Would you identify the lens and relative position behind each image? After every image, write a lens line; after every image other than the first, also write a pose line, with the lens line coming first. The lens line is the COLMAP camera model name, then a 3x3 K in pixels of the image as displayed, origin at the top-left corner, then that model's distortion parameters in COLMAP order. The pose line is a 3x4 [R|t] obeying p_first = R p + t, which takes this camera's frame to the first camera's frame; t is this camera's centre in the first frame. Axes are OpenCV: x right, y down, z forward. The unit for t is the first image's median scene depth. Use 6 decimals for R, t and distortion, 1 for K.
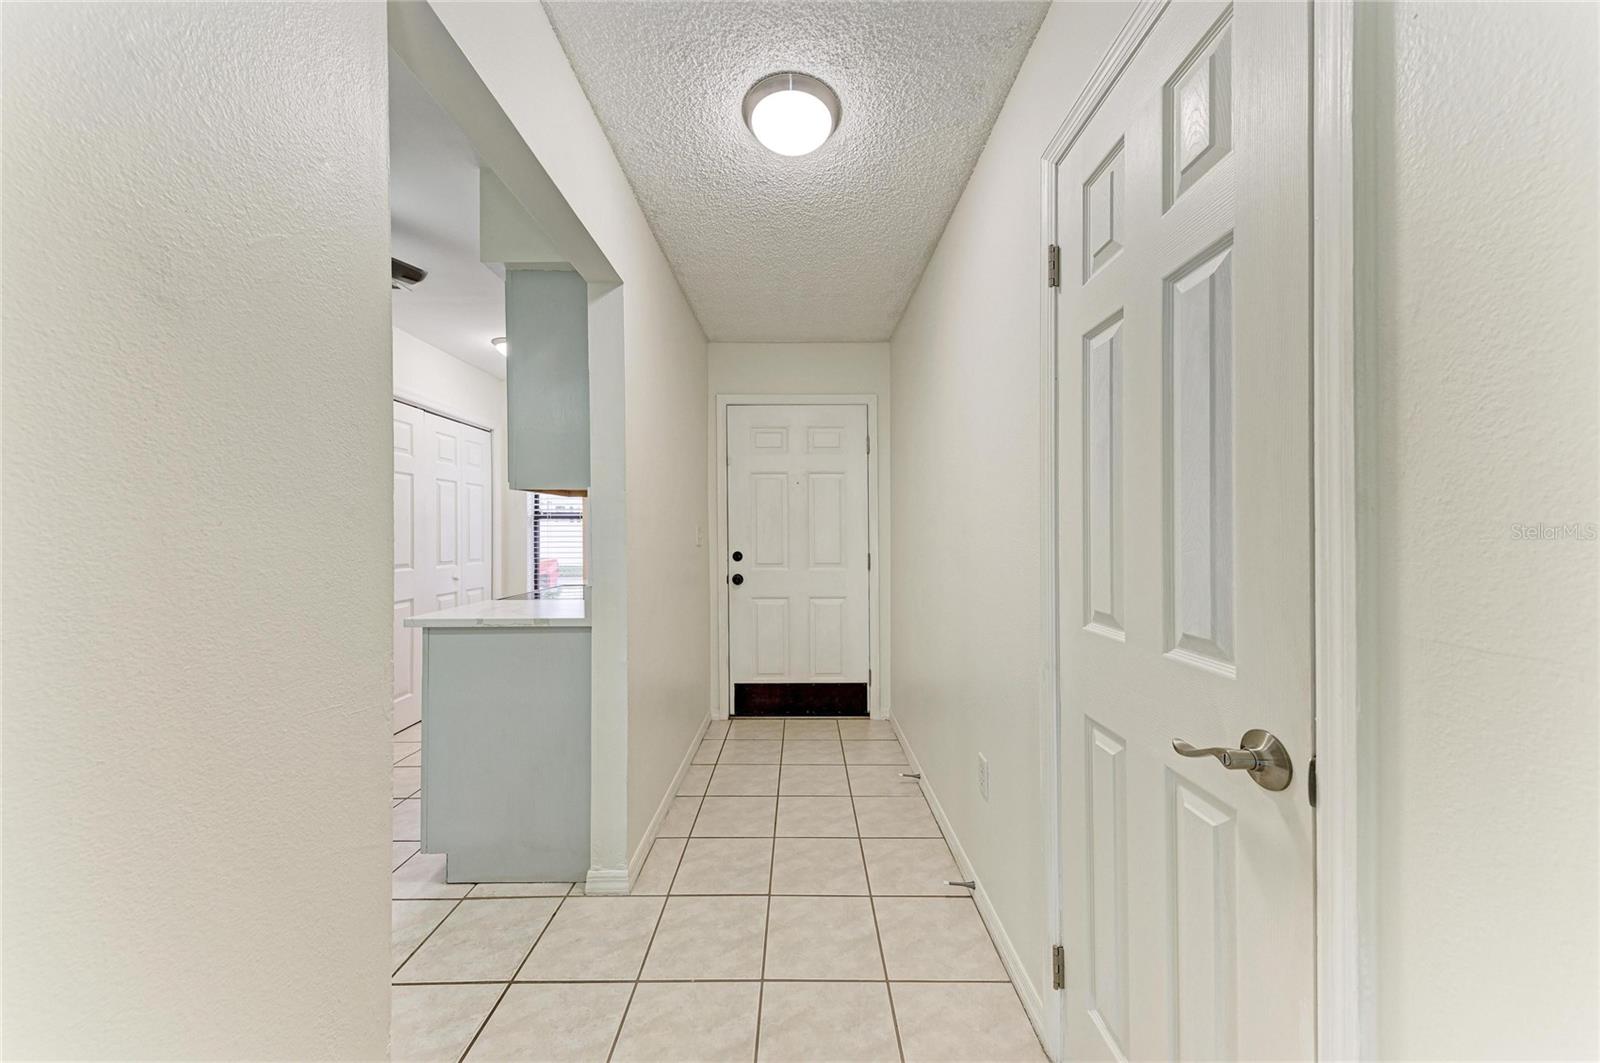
lens RADIAL K [[541.1, 0, 800.9], [0, 541.1, 533.9], [0, 0, 1]] dist [0.016836, -0.000093]
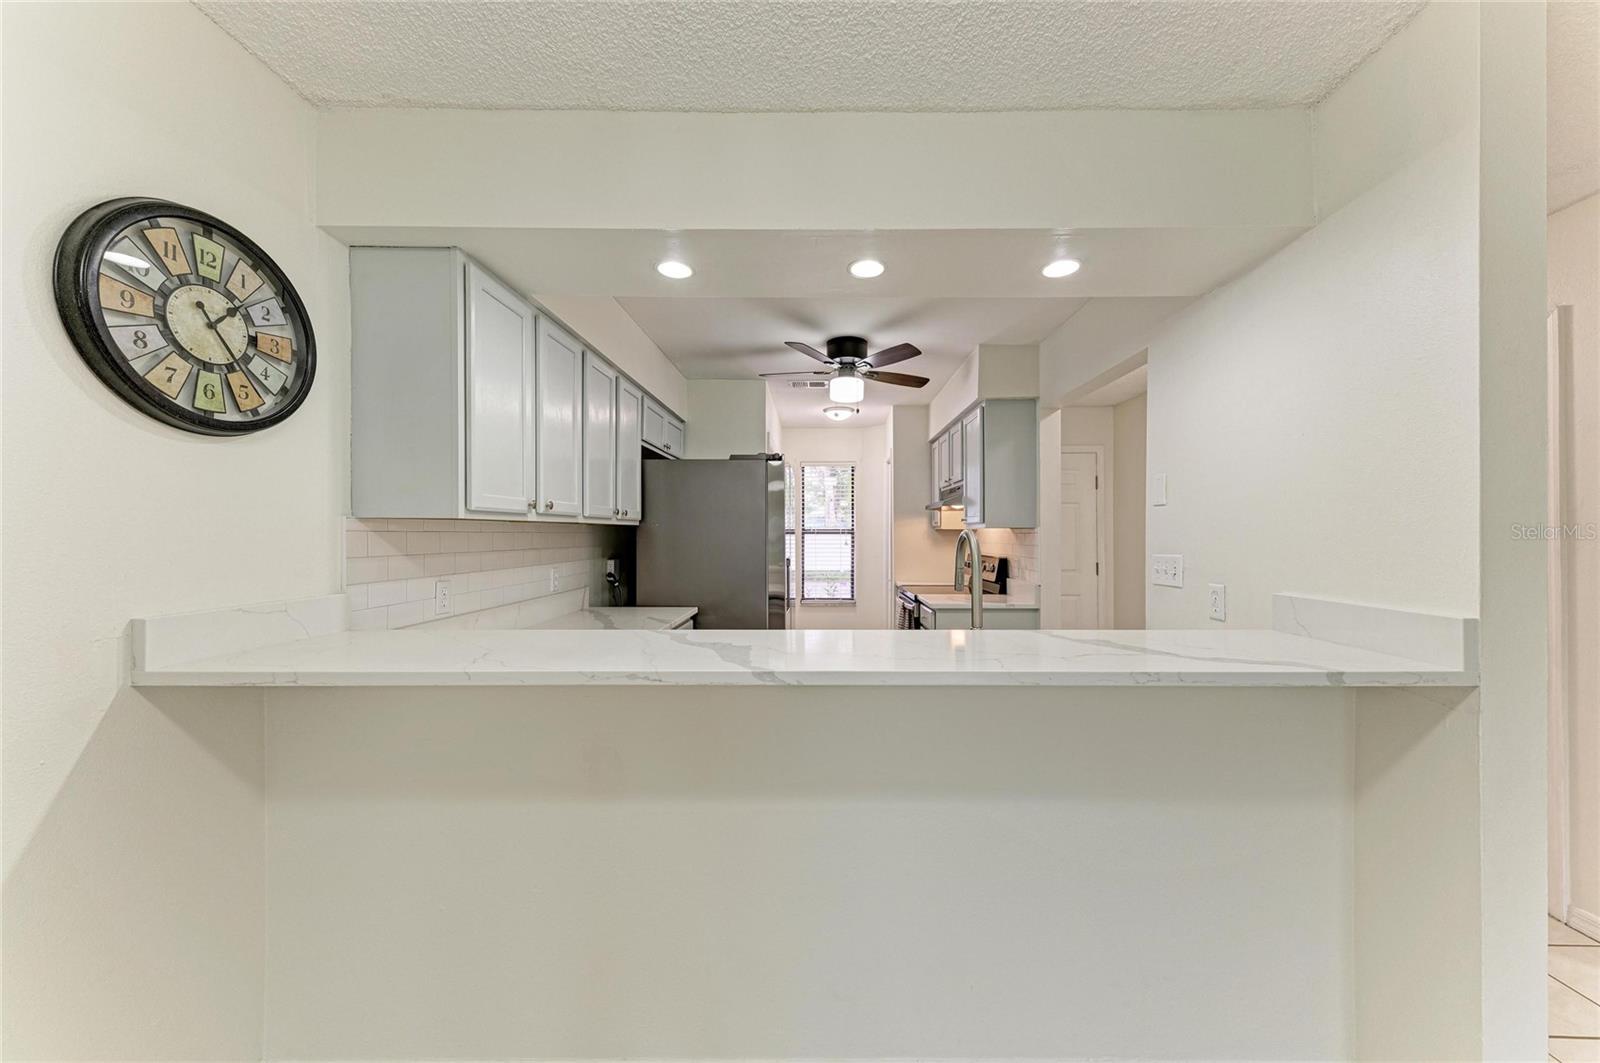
lens RADIAL K [[554.6, 0, 815.1], [0, 554.6, 534.8], [0, 0, 1]] dist [0.007953, -0.000091]
pose [[0.999933, 0.000394, -0.011539, -0.599873], [-0.000401, 1.000000, -0.000657, -0.034003], [0.011538, 0.000661, 0.999933, -0.425555]]
